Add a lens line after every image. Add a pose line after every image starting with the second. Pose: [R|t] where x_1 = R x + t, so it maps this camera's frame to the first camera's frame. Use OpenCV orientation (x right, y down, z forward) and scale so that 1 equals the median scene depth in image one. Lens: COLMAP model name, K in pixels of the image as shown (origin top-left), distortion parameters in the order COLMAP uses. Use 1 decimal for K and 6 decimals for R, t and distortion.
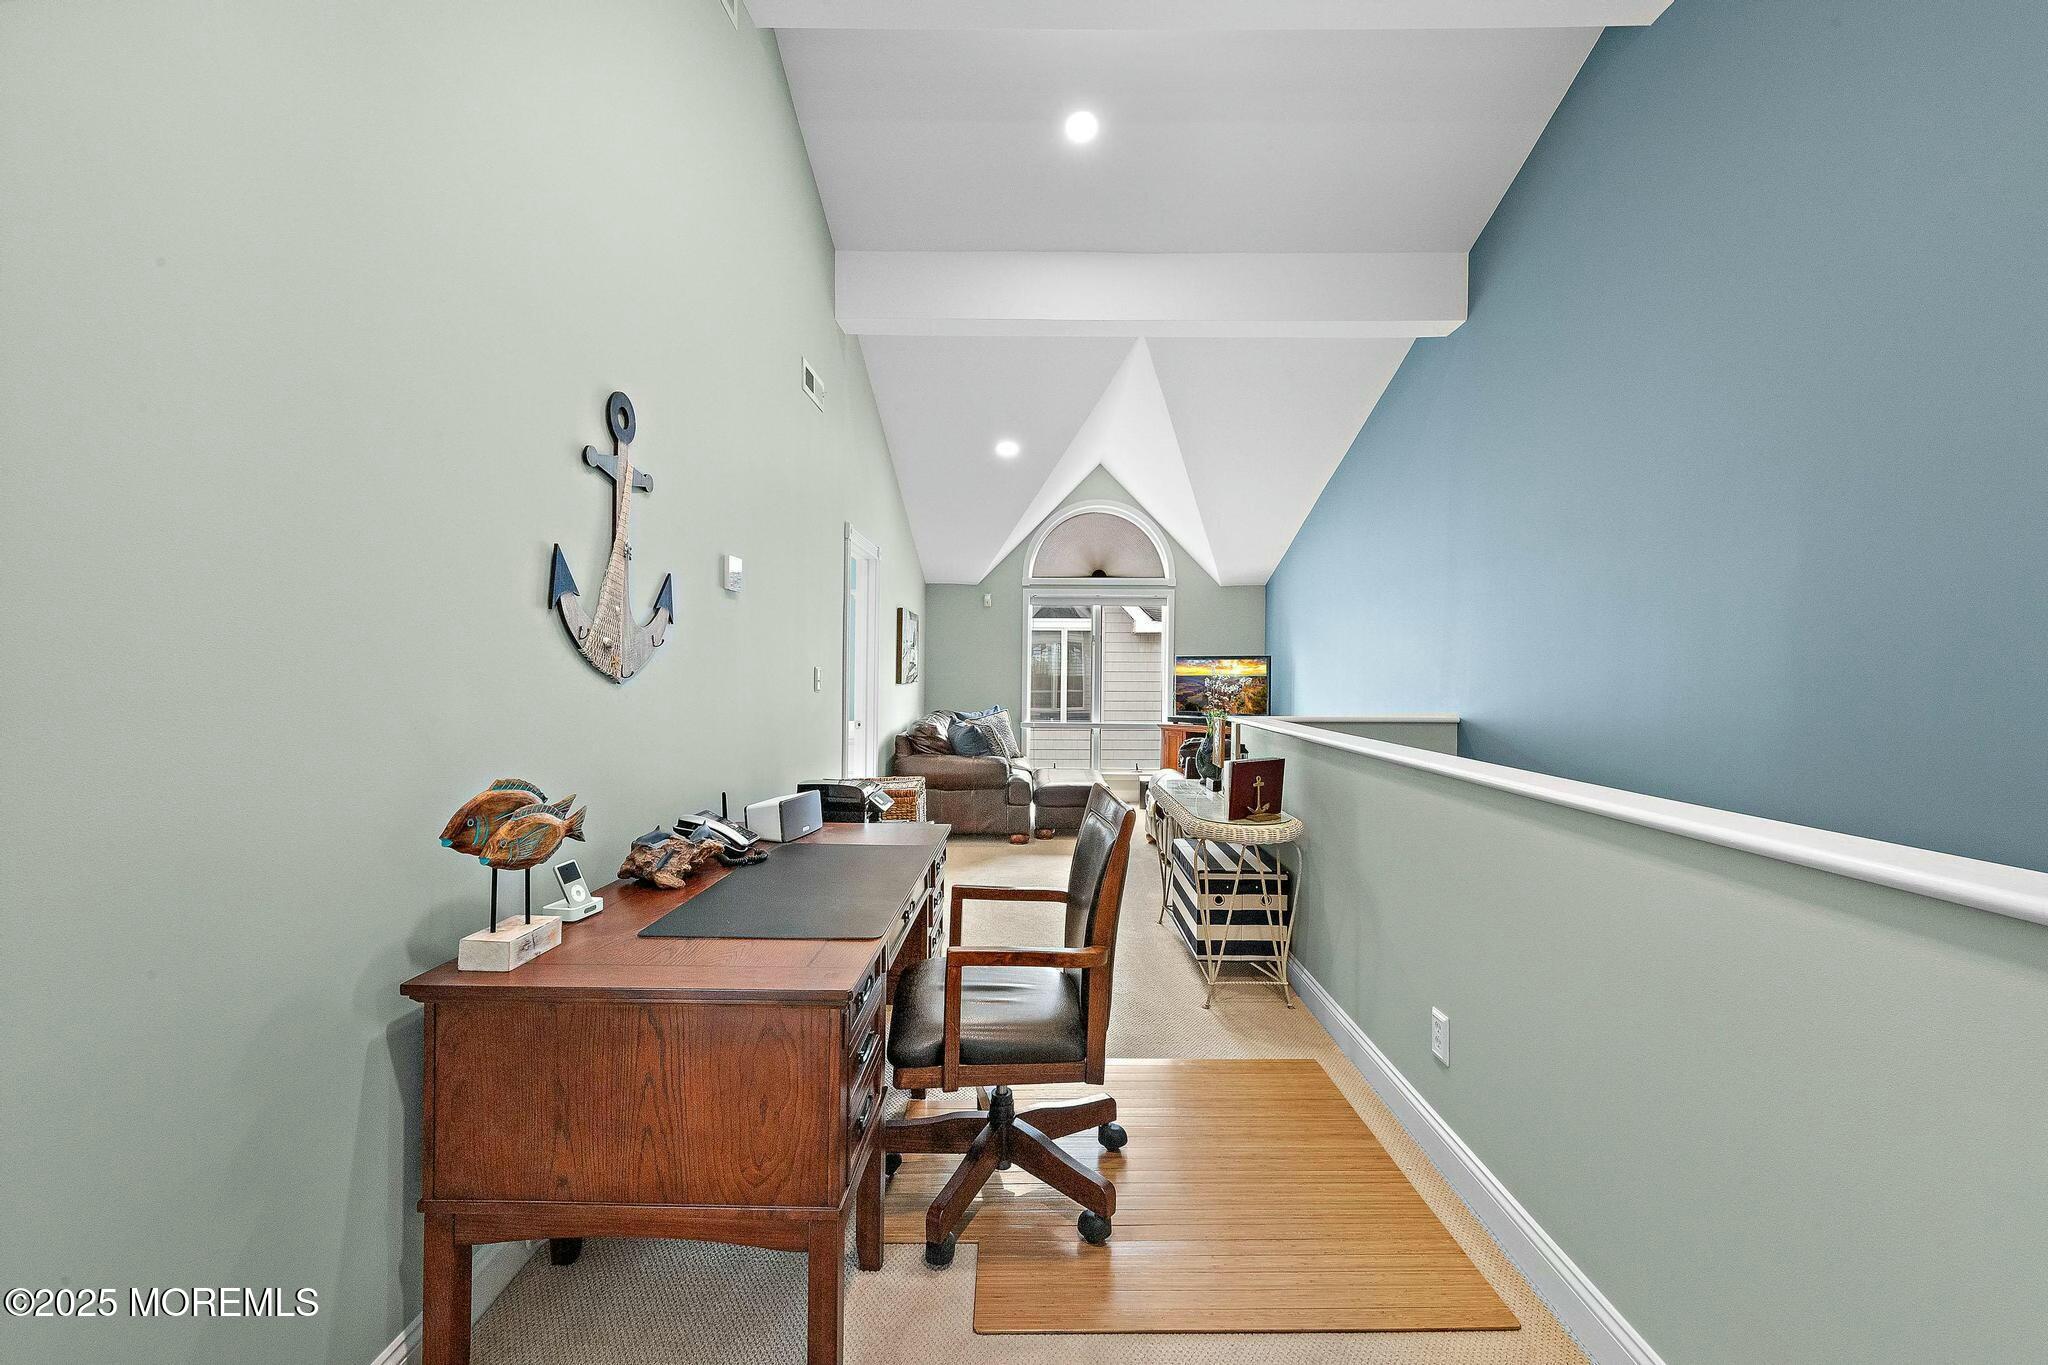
lens RADIAL K [[800.2, 0, 1034.7], [0, 800.2, 676.0], [0, 0, 1]] dist [0.004858, -0.000042]
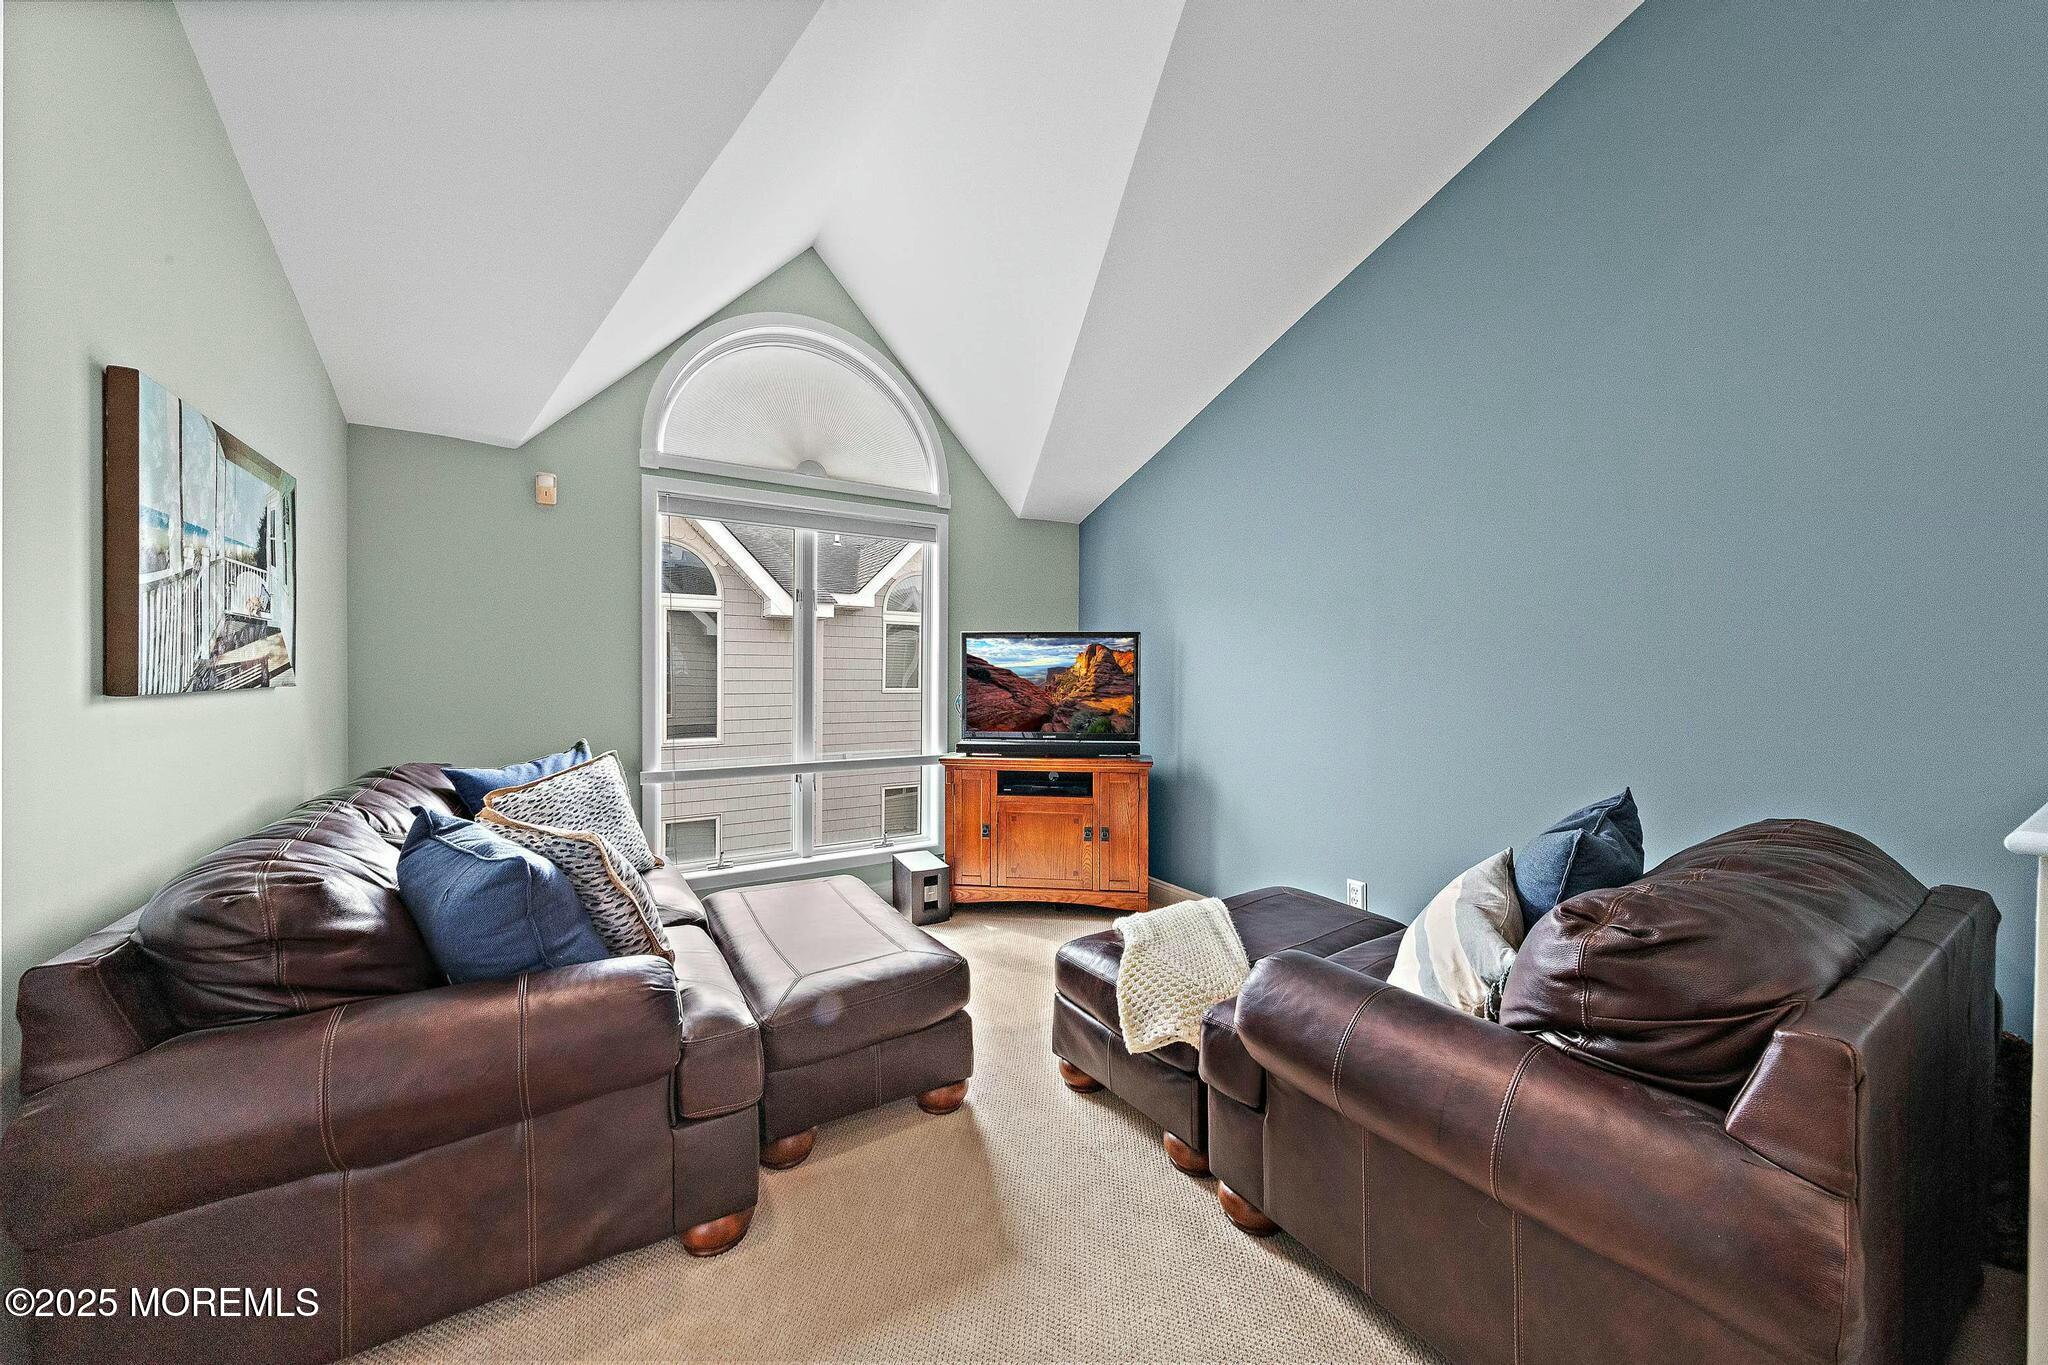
lens RADIAL K [[722.0, 0, 1030.3], [0, 722.0, 684.9], [0, 0, 1]] dist [-0.000069, -0.000037]
pose [[0.851501, -0.019711, 0.523983, -0.043945], [0.011877, 0.999762, 0.018307, 0.003148], [-0.524219, -0.009365, 0.851532, 0.553576]]
